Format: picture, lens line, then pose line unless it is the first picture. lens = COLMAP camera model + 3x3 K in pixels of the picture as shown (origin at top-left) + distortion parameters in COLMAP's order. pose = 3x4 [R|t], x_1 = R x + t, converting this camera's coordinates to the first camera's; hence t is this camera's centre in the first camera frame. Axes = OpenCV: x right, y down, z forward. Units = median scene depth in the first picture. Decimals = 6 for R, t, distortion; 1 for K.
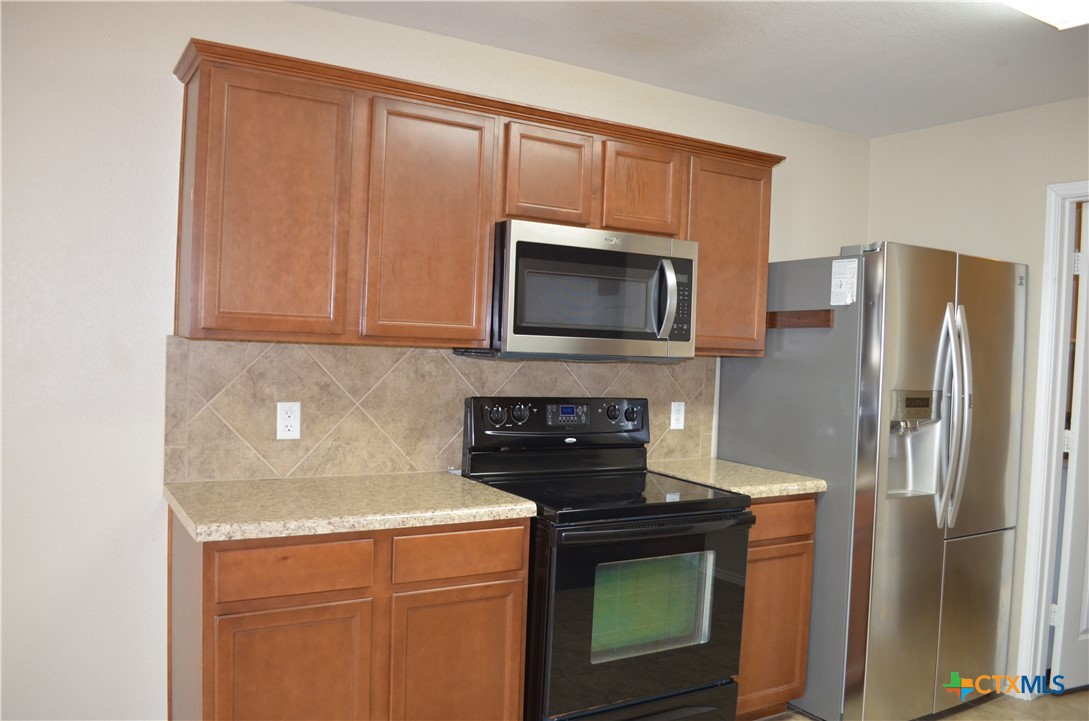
lens RADIAL K [[859.6, 0, 544.3], [0, 859.6, 368.0], [0, 0, 1]] dist [-0.079721, 0.006718]
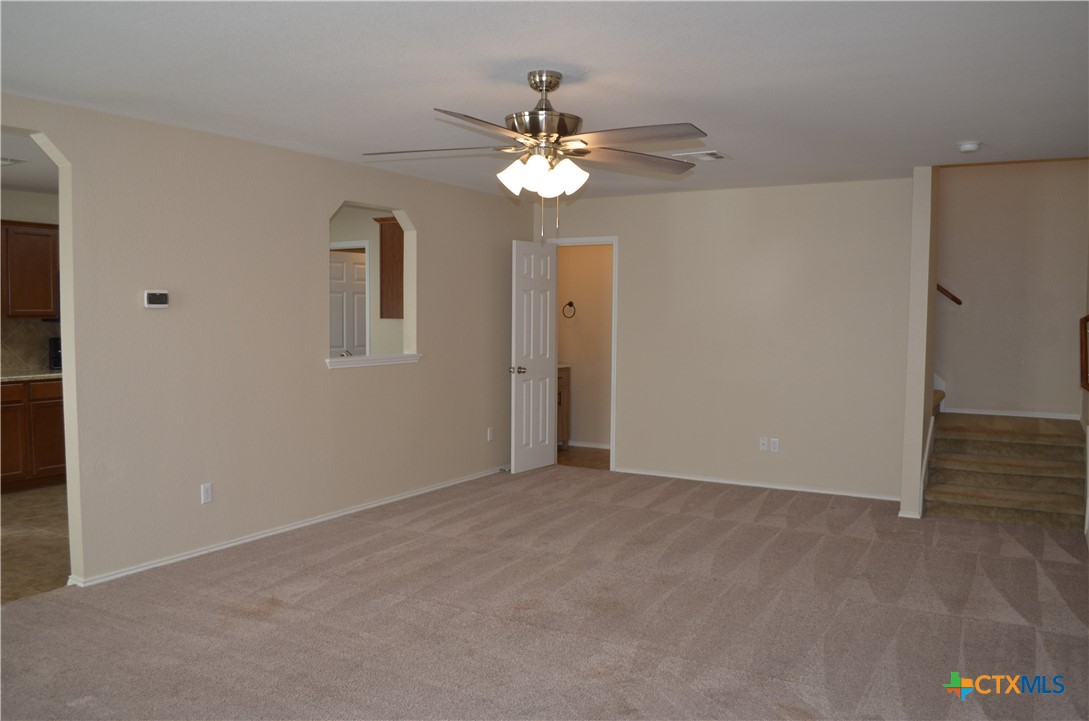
lens RADIAL K [[859.6, 0, 544.3], [0, 859.6, 368.0], [0, 0, 1]] dist [-0.079721, 0.006718]
pose [[0.880507, -0.063234, 0.469797, 0.031367], [0.041269, 0.997526, 0.056918, 0.045101], [-0.472233, -0.030729, 0.880938, -1.972154]]
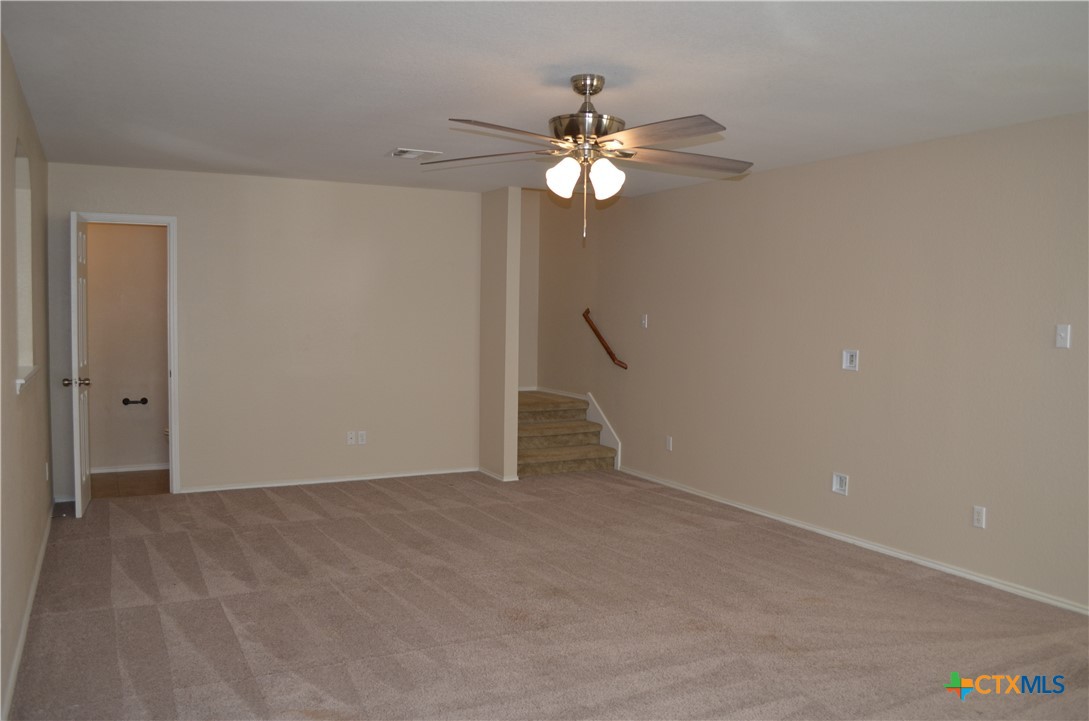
lens RADIAL K [[859.6, 0, 544.3], [0, 859.6, 368.0], [0, 0, 1]] dist [-0.079721, 0.006718]
pose [[0.060270, -0.101612, 0.992997, -0.701526], [0.017240, 0.994763, 0.100747, -0.015226], [-0.998033, 0.011047, 0.061706, -0.806712]]
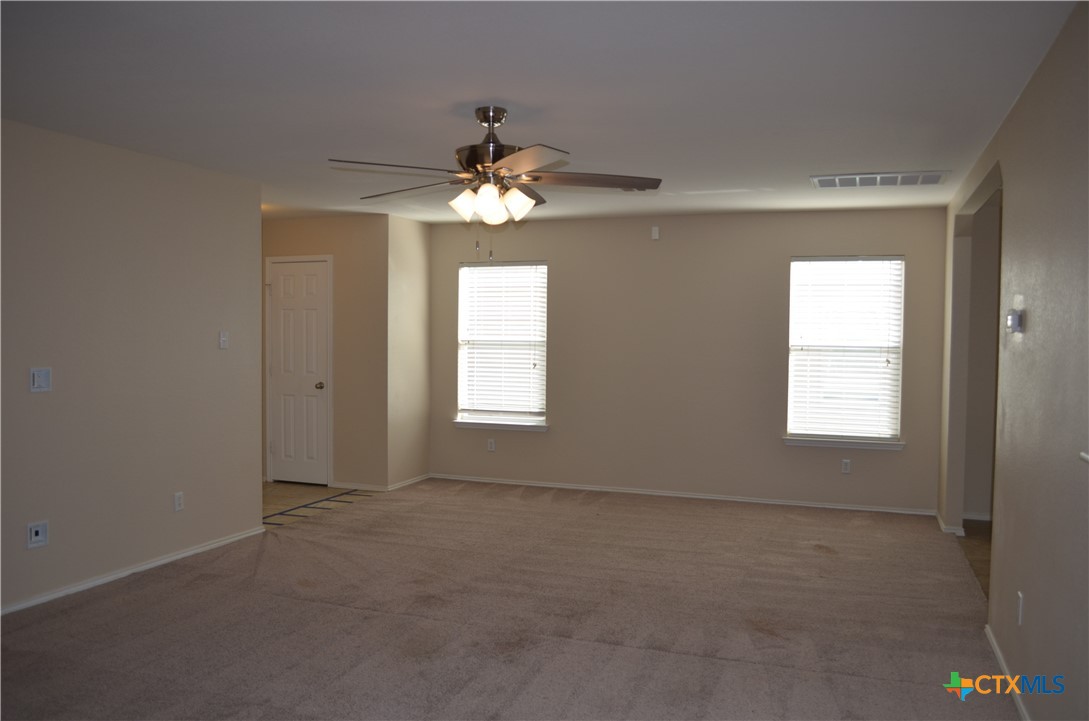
lens RADIAL K [[859.6, 0, 544.3], [0, 859.6, 368.0], [0, 0, 1]] dist [-0.079721, 0.006718]
pose [[-0.776579, -0.021829, -0.629642, 1.503120], [-0.060585, 0.997355, 0.040146, 0.034332], [0.627101, 0.069323, -0.775847, 0.390079]]
